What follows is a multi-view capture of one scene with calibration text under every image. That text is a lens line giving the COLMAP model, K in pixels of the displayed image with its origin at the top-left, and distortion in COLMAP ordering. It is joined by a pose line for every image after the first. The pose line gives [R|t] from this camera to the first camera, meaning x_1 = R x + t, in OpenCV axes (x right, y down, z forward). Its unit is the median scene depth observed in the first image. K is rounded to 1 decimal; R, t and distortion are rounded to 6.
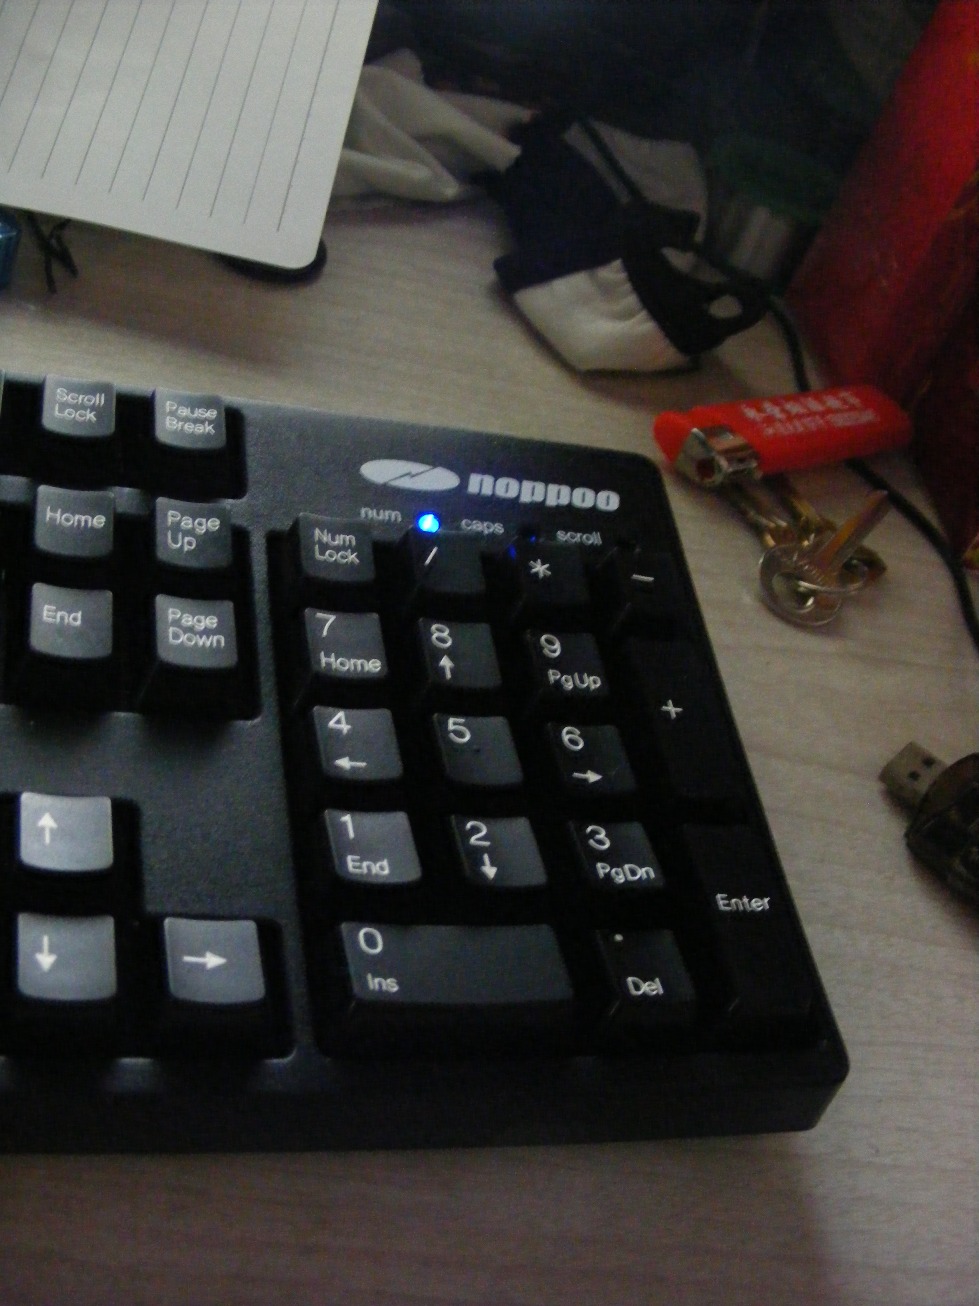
lens RADIAL K [[1483.5, 0, 479.0], [0, 1483.5, 648.3], [0, 0, 1]] dist [-0.213589, 0.000000]
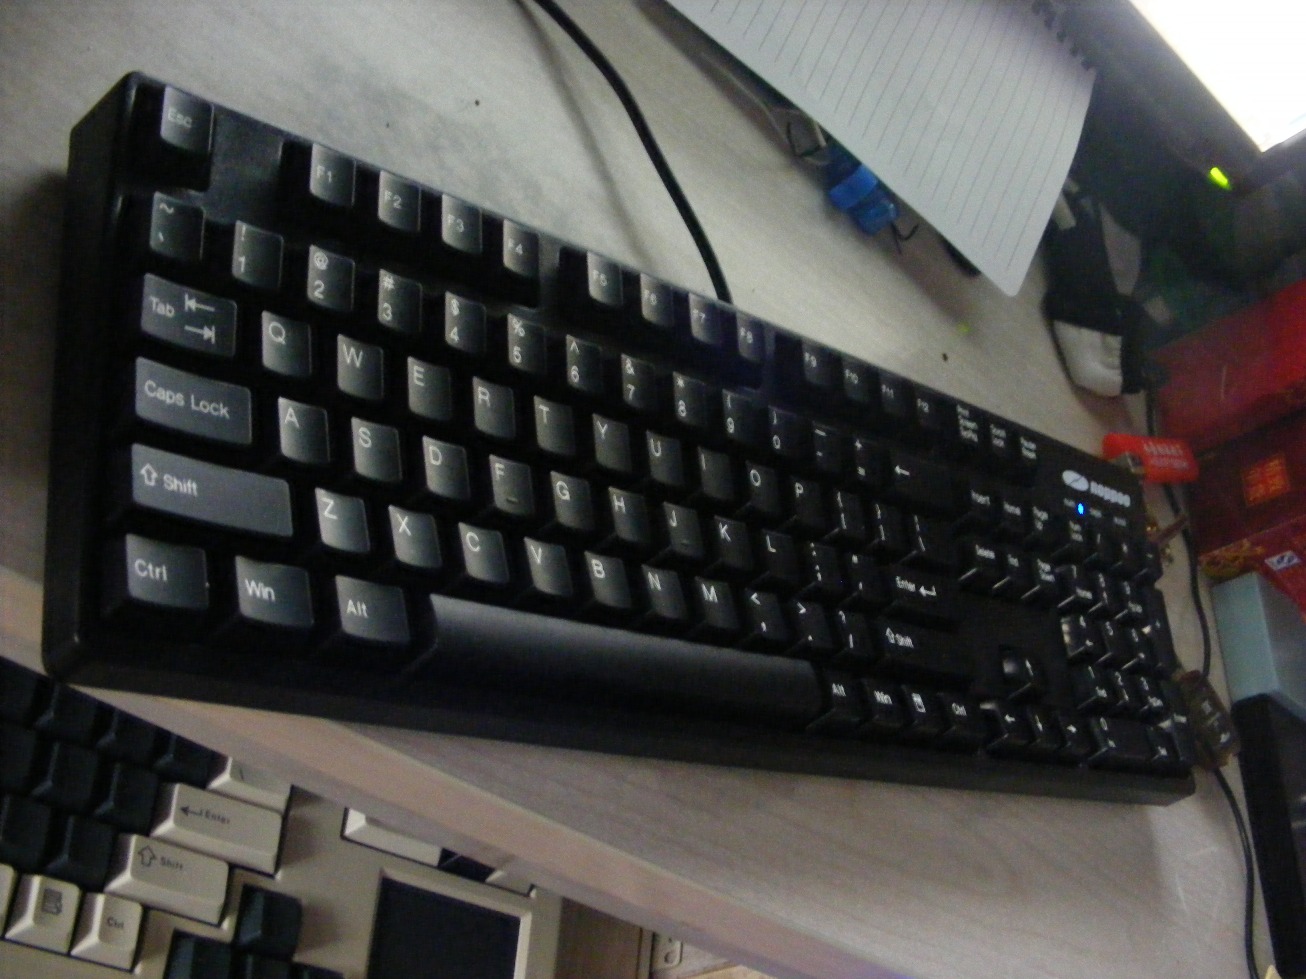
lens RADIAL K [[1483.5, 0, 652.9], [0, 1483.5, 486.7], [0, 0, 1]] dist [-0.213589, 0.000000]
pose [[0.907041, 0.235614, 0.348944, -1.451635], [-0.315936, 0.928701, 0.194163, -0.354684], [-0.278317, -0.286358, 0.916809, -0.816943]]
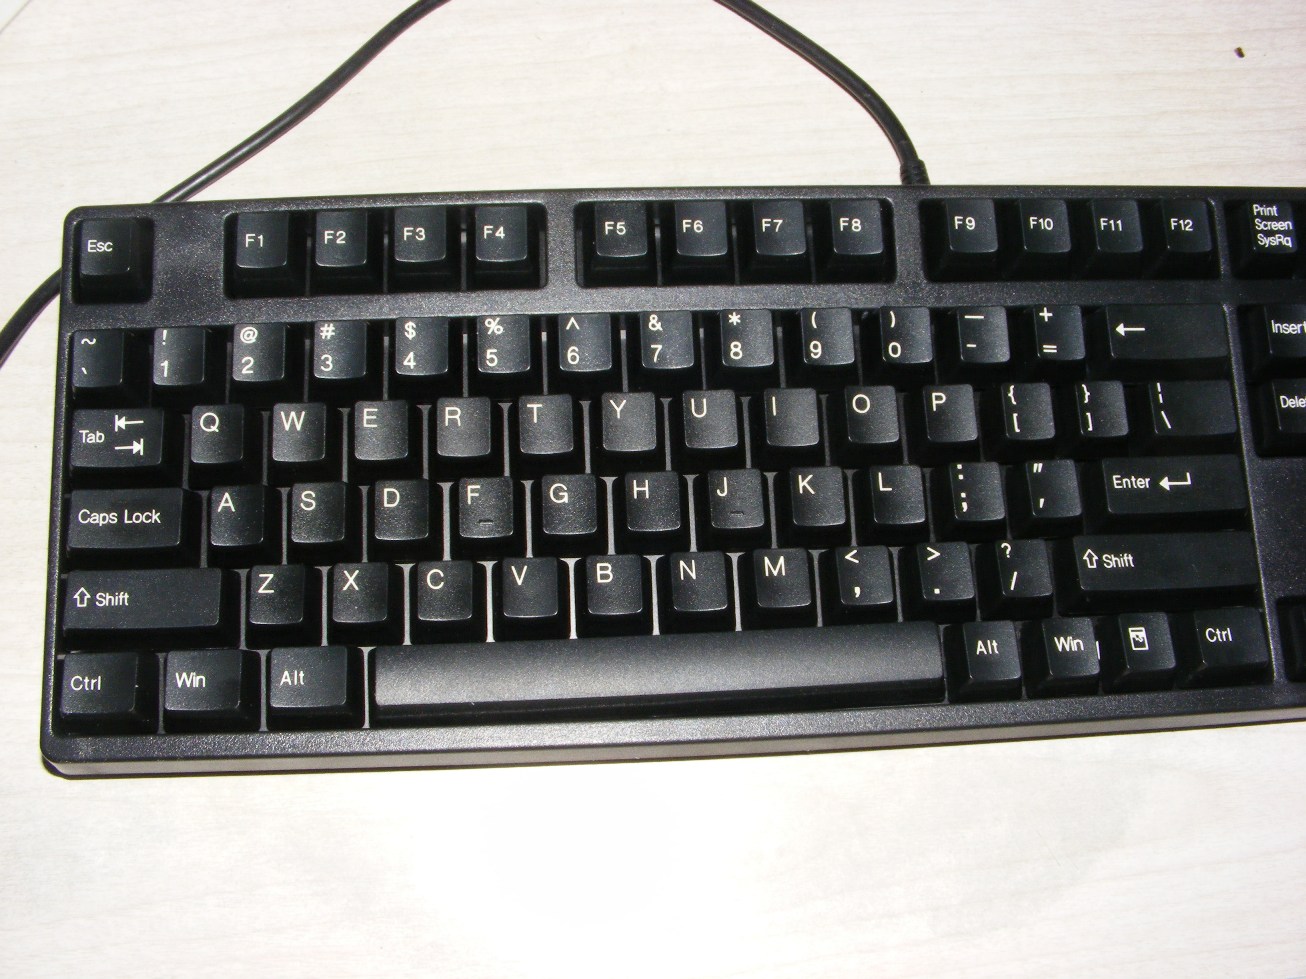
lens RADIAL K [[1458.5, 0, 650.0], [0, 1458.5, 496.8], [0, 0, 1]] dist [-0.187416, 0.000000]
pose [[0.958464, 0.056318, -0.279597, -0.550518], [0.084354, 0.880480, 0.466519, -0.660231], [0.272453, -0.470727, 0.839158, -0.552426]]
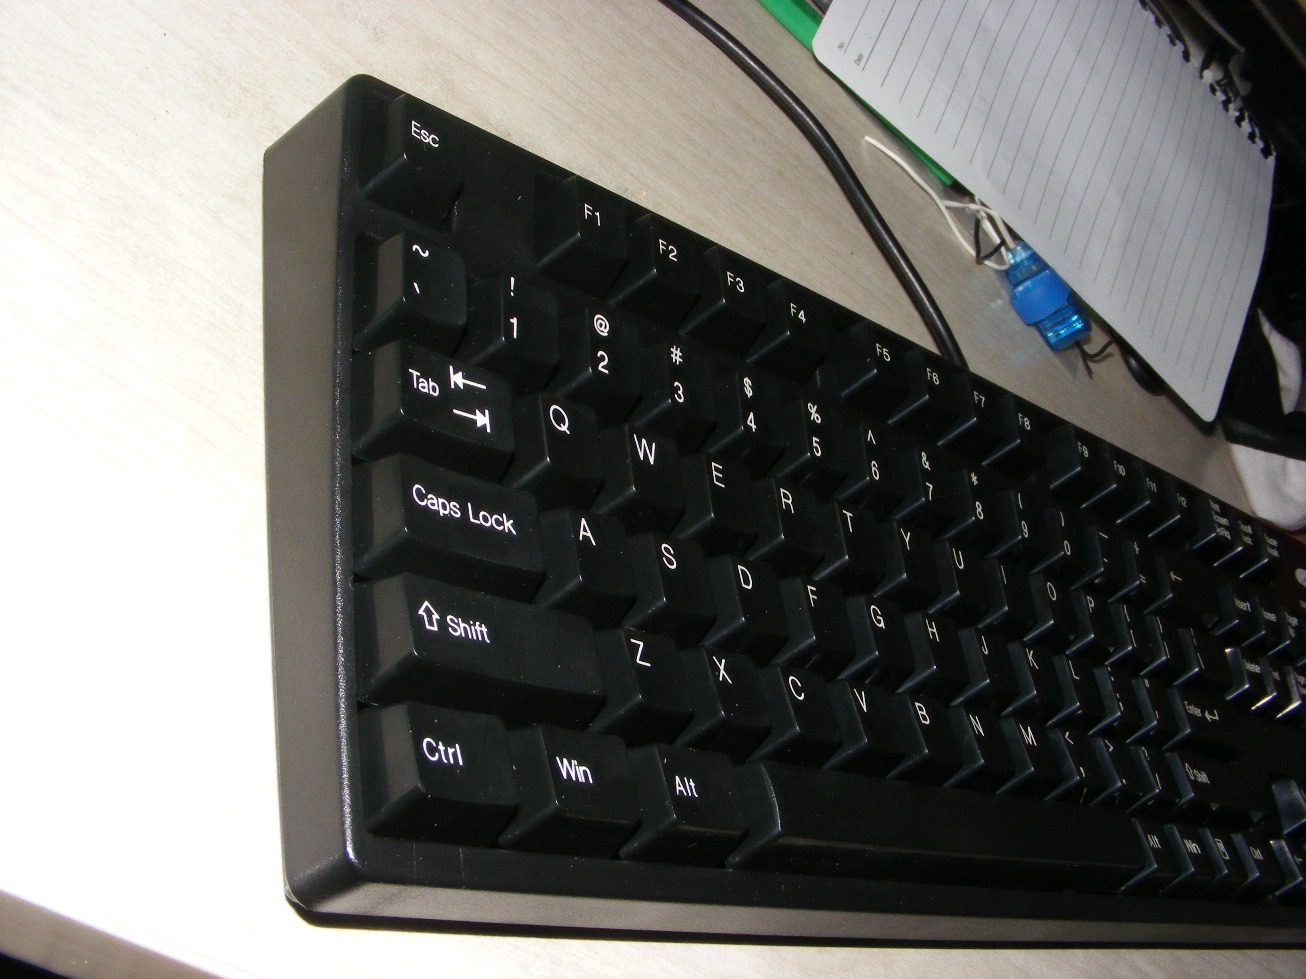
lens RADIAL K [[1483.5, 0, 657.2], [0, 1483.5, 493.2], [0, 0, 1]] dist [-0.213589, 0.000000]
pose [[0.902071, 0.246713, 0.354120, -1.615078], [-0.311670, 0.939958, 0.139073, -0.236018], [-0.298547, -0.235823, 0.924801, -0.445844]]
